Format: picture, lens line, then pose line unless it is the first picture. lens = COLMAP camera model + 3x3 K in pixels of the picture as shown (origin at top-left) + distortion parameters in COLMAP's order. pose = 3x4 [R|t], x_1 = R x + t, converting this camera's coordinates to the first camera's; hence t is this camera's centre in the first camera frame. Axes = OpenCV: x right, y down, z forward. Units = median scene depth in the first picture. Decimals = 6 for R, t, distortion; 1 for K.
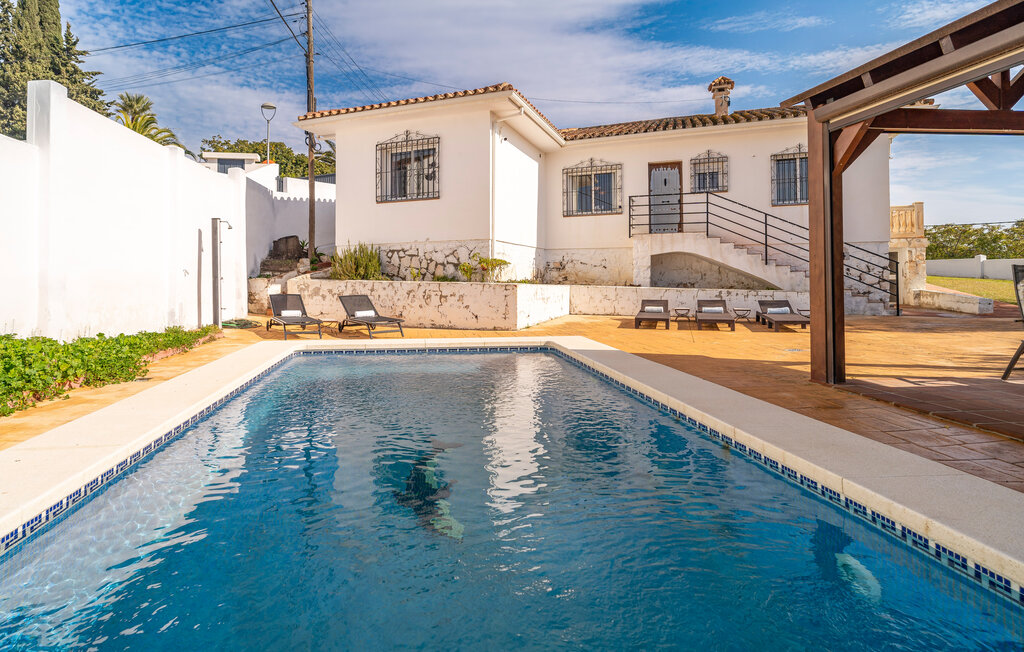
lens RADIAL K [[546.7, 0, 449.0], [0, 546.7, 252.1], [0, 0, 1]] dist [-0.003170, -0.000831]
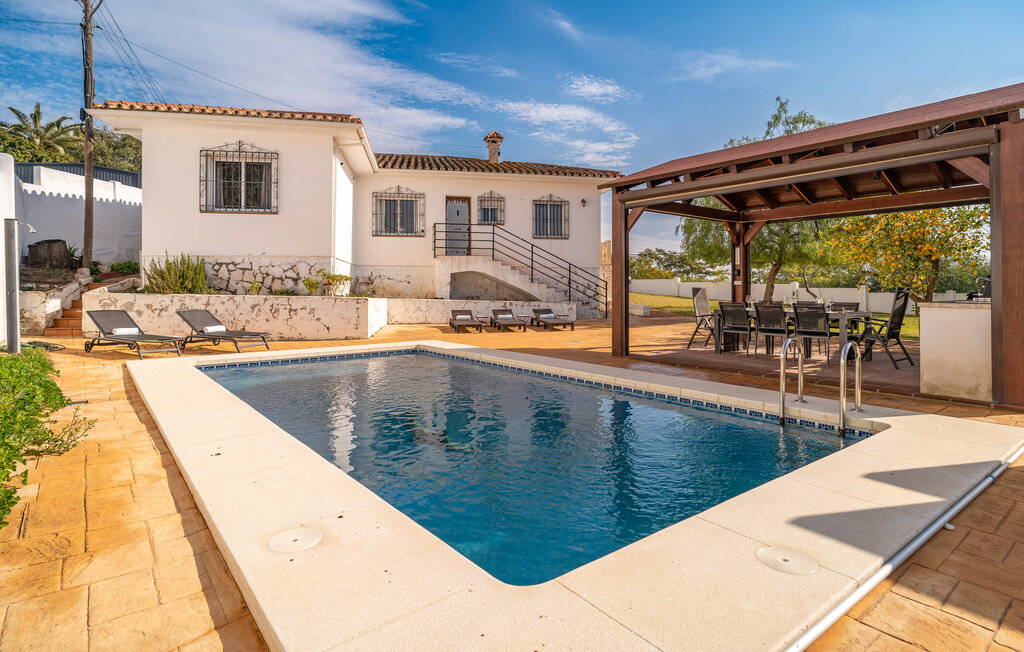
lens RADIAL K [[546.7, 0, 508.3], [0, 546.7, 293.1], [0, 0, 1]] dist [-0.003170, -0.000831]
pose [[0.828118, 0.001213, 0.560553, -0.203921], [-0.032337, 0.998436, 0.045612, -0.010066], [-0.559620, -0.055899, 0.826862, -0.078677]]
